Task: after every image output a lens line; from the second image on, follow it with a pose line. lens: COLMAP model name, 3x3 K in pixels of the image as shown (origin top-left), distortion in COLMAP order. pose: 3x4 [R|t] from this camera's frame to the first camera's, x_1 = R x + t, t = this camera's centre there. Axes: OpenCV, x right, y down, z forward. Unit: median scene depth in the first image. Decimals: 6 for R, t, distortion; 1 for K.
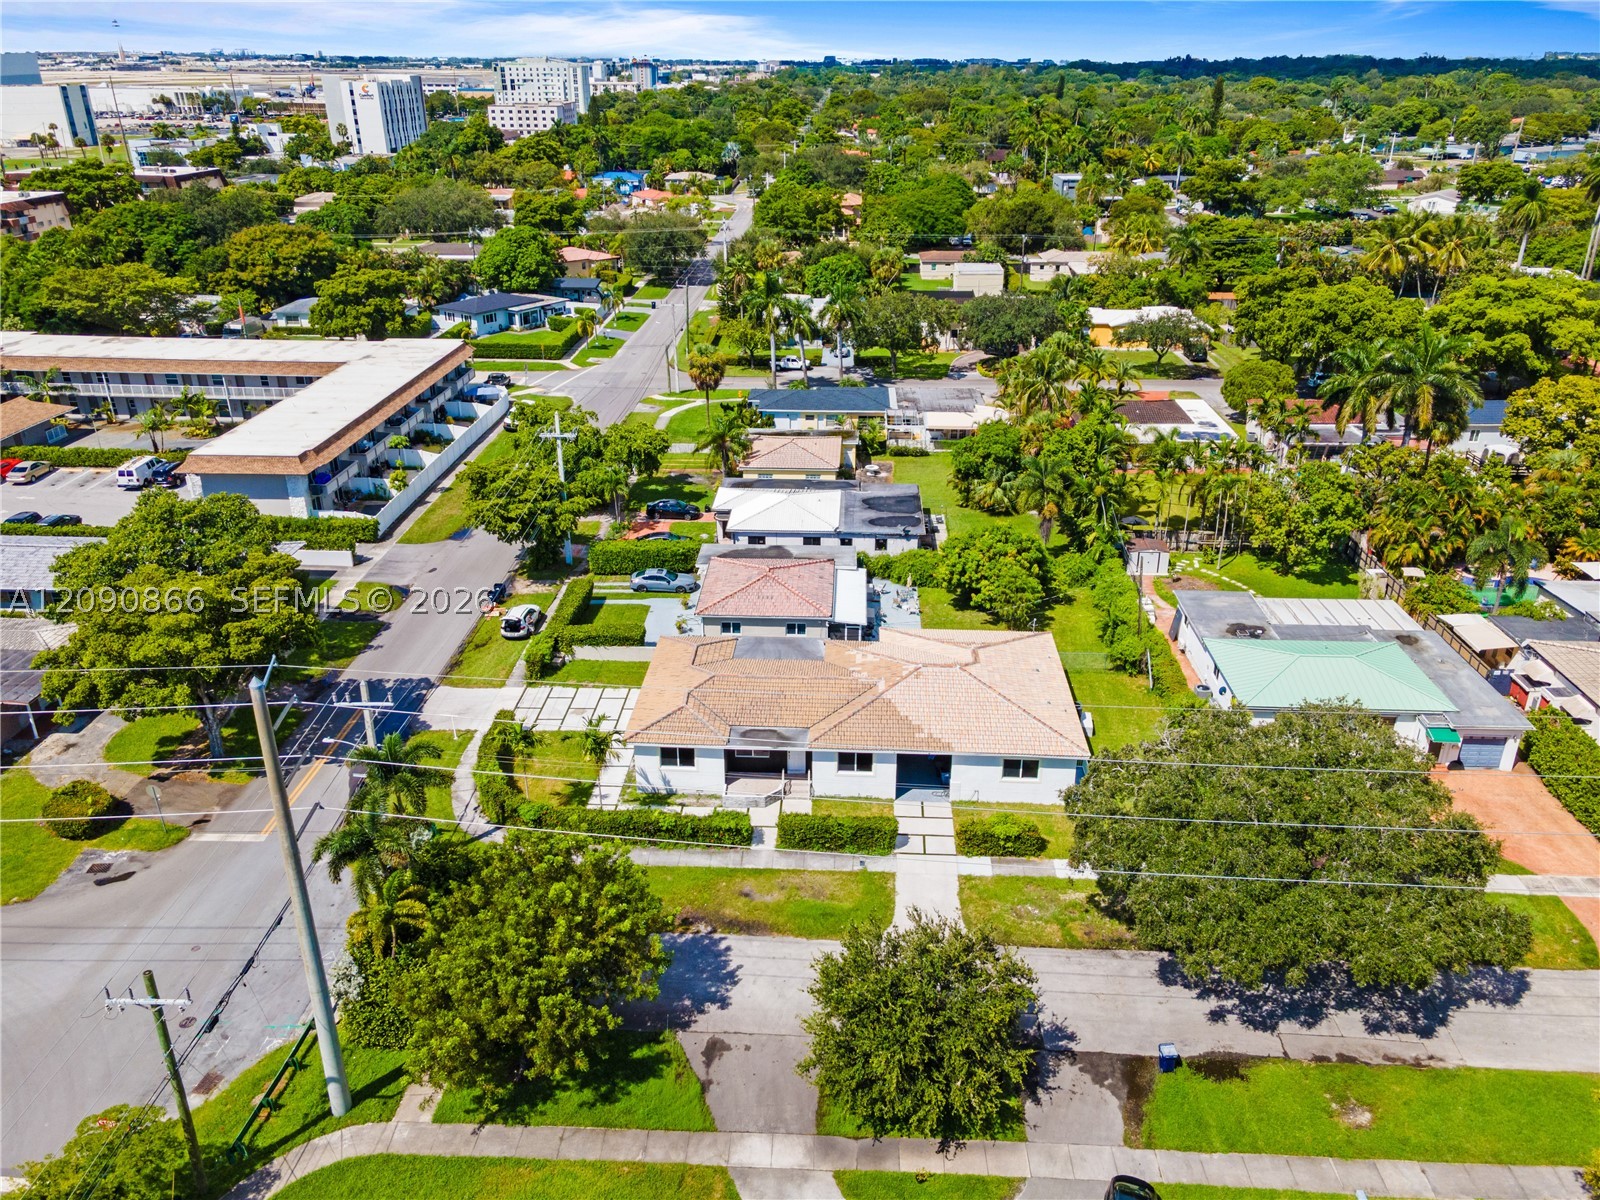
lens RADIAL K [[1191.7, 0, 794.7], [0, 1191.7, 598.0], [0, 0, 1]] dist [0.044892, 0.006284]
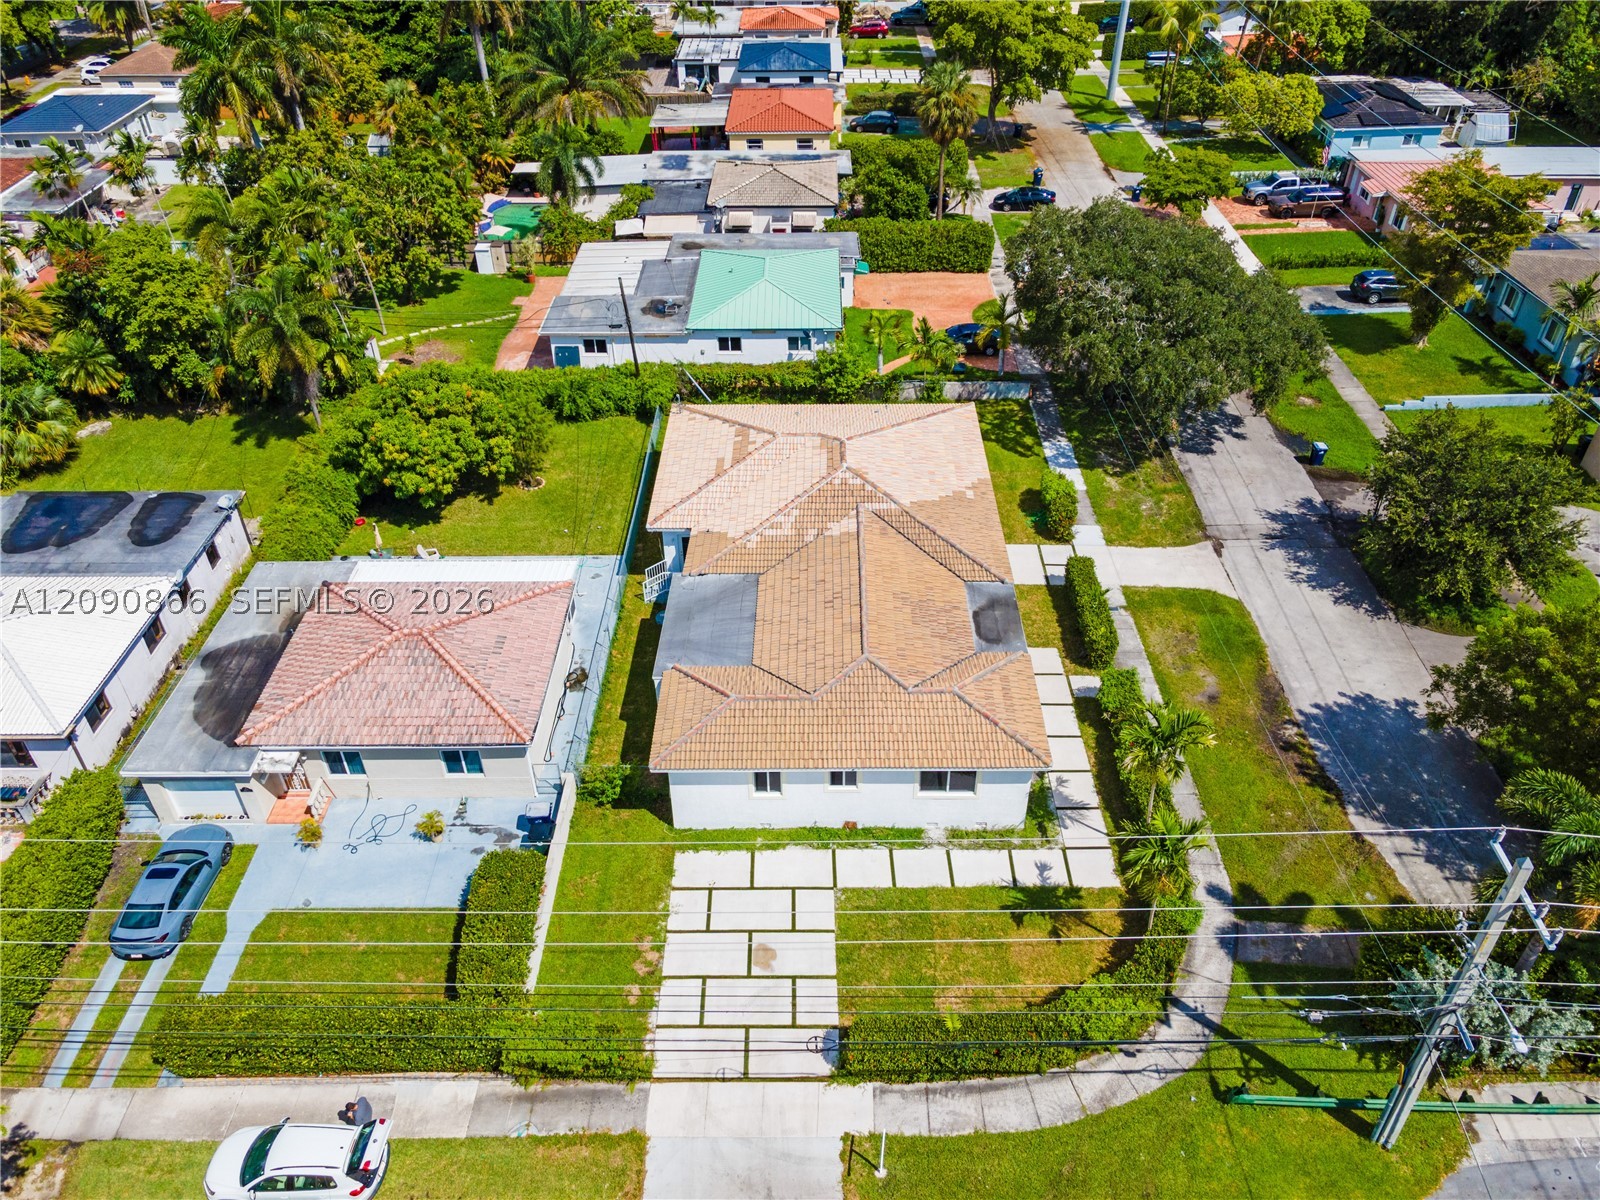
lens RADIAL K [[1171.3, 0, 807.9], [0, 1171.3, 603.0], [0, 0, 1]] dist [0.036002, 0.000923]
pose [[-0.051041, -0.602898, 0.796184, -0.461077], [0.417478, 0.711346, 0.565419, -0.266586], [-0.907252, 0.361249, 0.215389, 0.786971]]
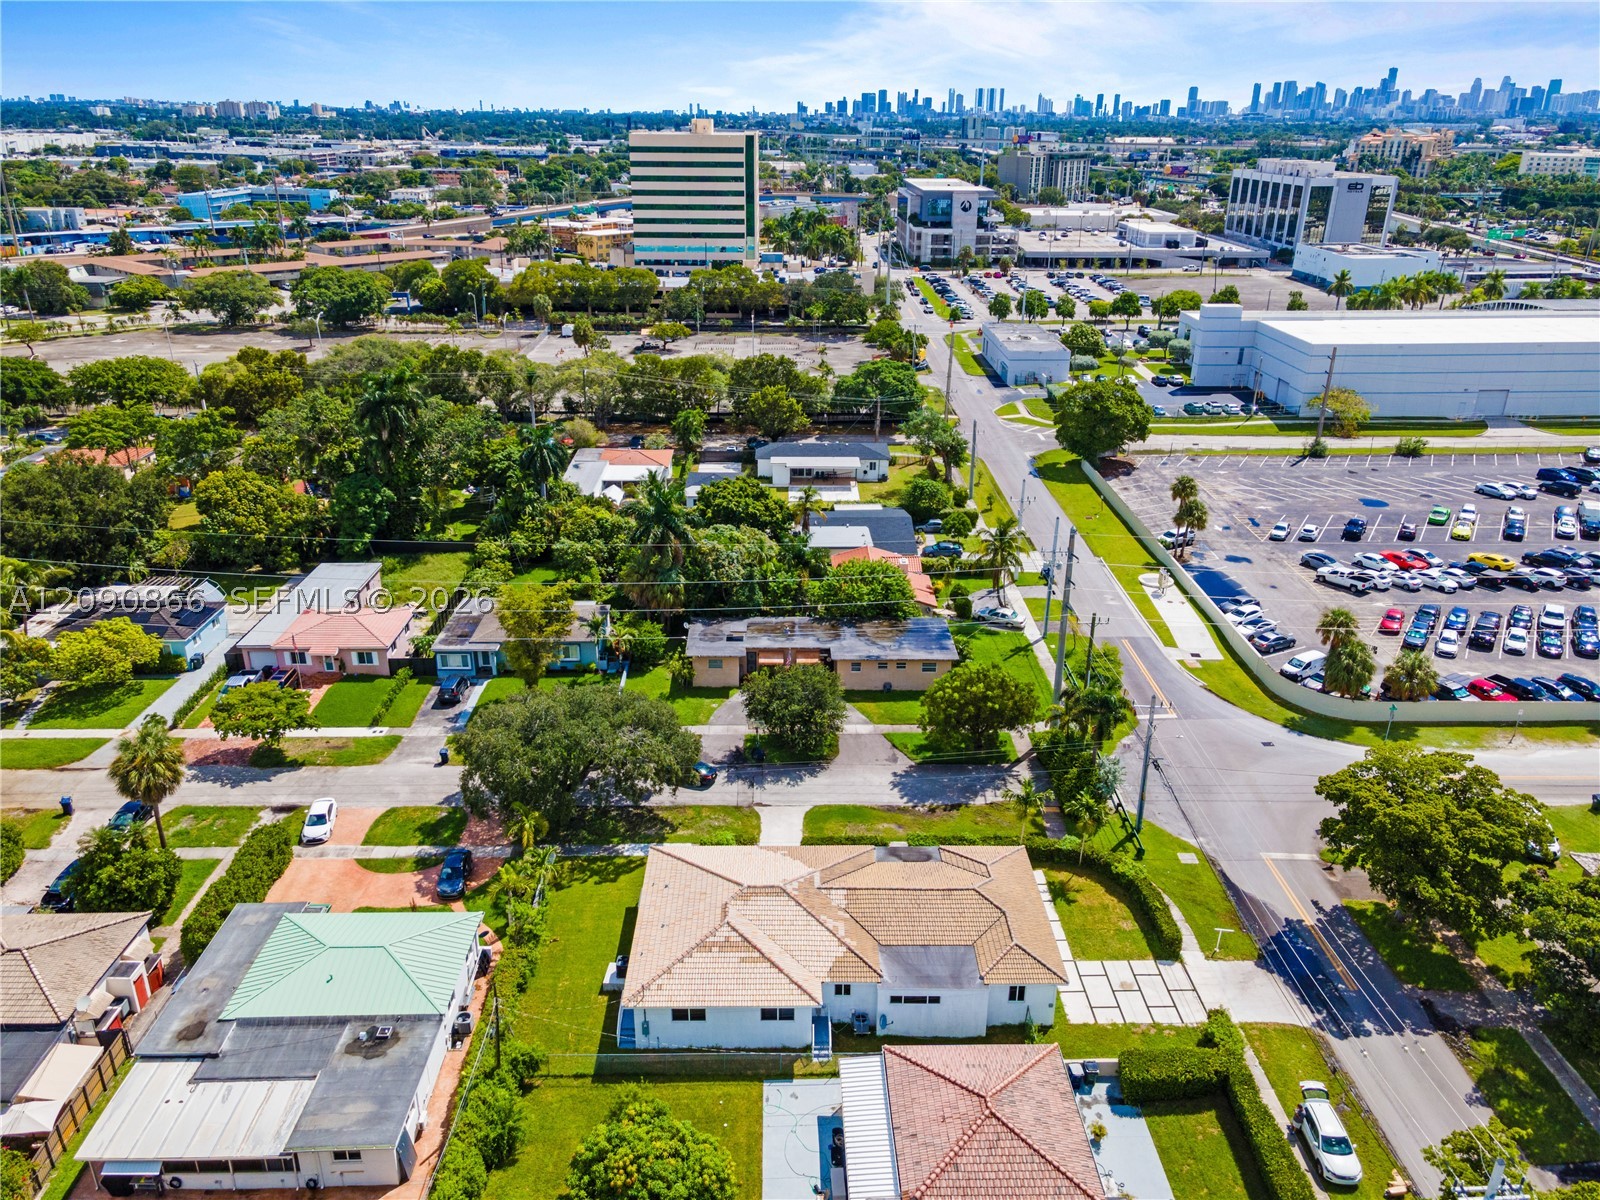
lens RADIAL K [[1149.8, 0, 810.4], [0, 1149.8, 625.6], [0, 0, 1]] dist [0.042227, 0.004655]
pose [[-0.996777, 0.027595, -0.075325, 0.131883], [-0.038021, 0.664303, 0.746496, -0.754326], [0.070638, 0.746954, -0.661113, 1.322270]]
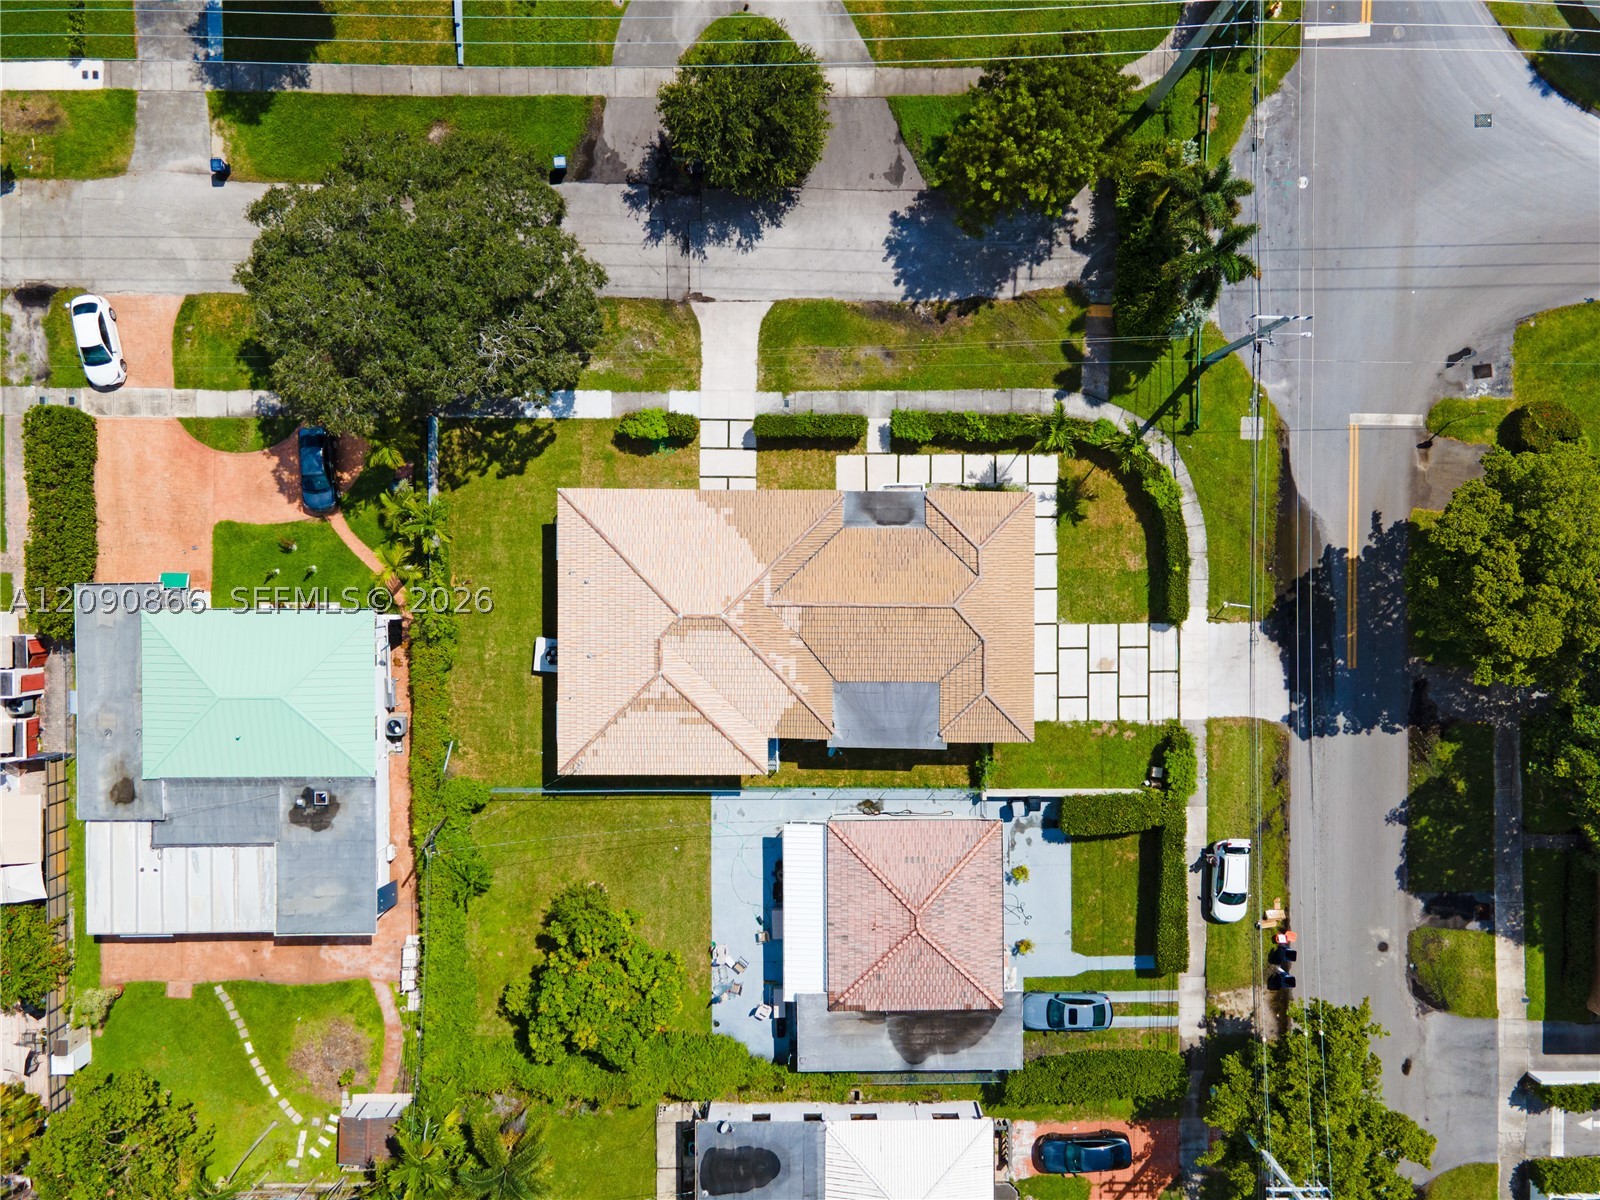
lens RADIAL K [[1171.3, 0, 807.9], [0, 1171.3, 603.0], [0, 0, 1]] dist [0.036002, 0.000923]
pose [[-0.998437, 0.055252, -0.008439, 0.043441], [-0.031285, -0.427322, 0.903558, -0.637347], [0.046317, 0.902410, 0.428383, 0.548177]]
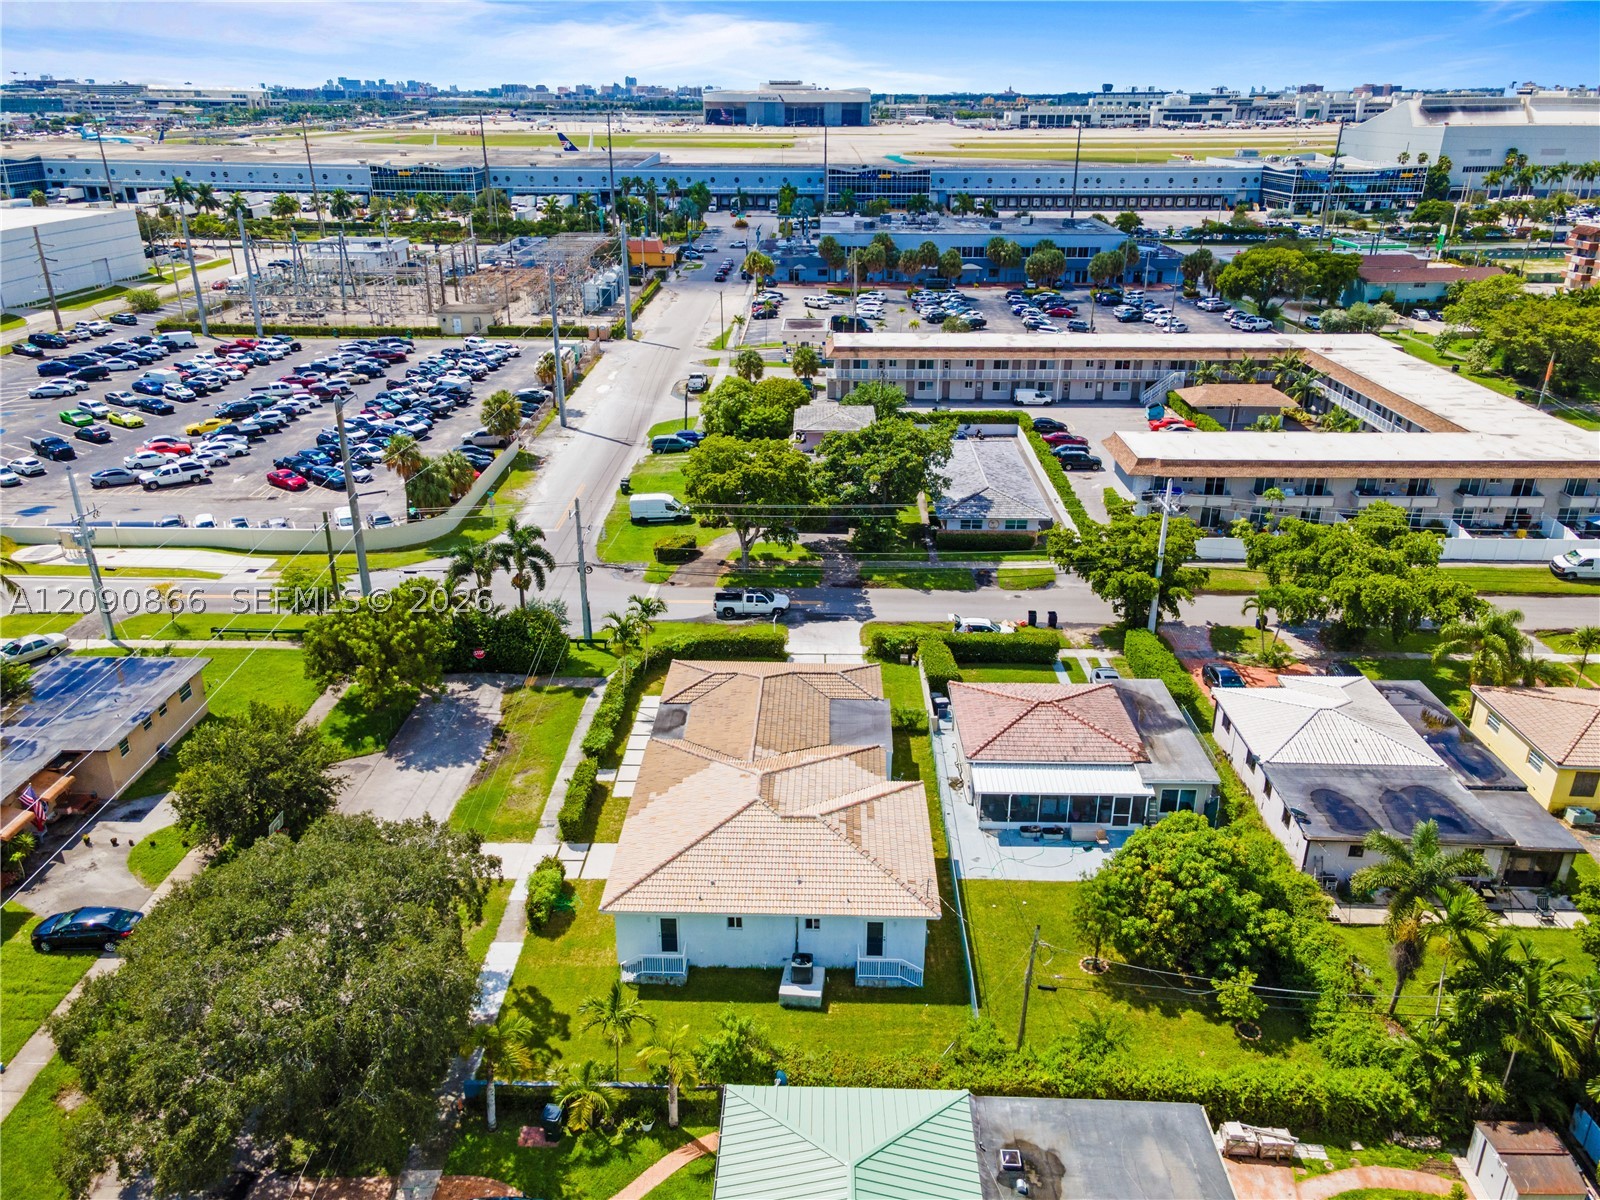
lens RADIAL K [[1191.7, 0, 794.7], [0, 1191.7, 598.0], [0, 0, 1]] dist [0.044892, 0.006284]
pose [[0.030986, 0.392579, -0.919196, 0.750273], [-0.414461, 0.841895, 0.345593, -0.317486], [0.909539, 0.370263, 0.188796, 0.714073]]
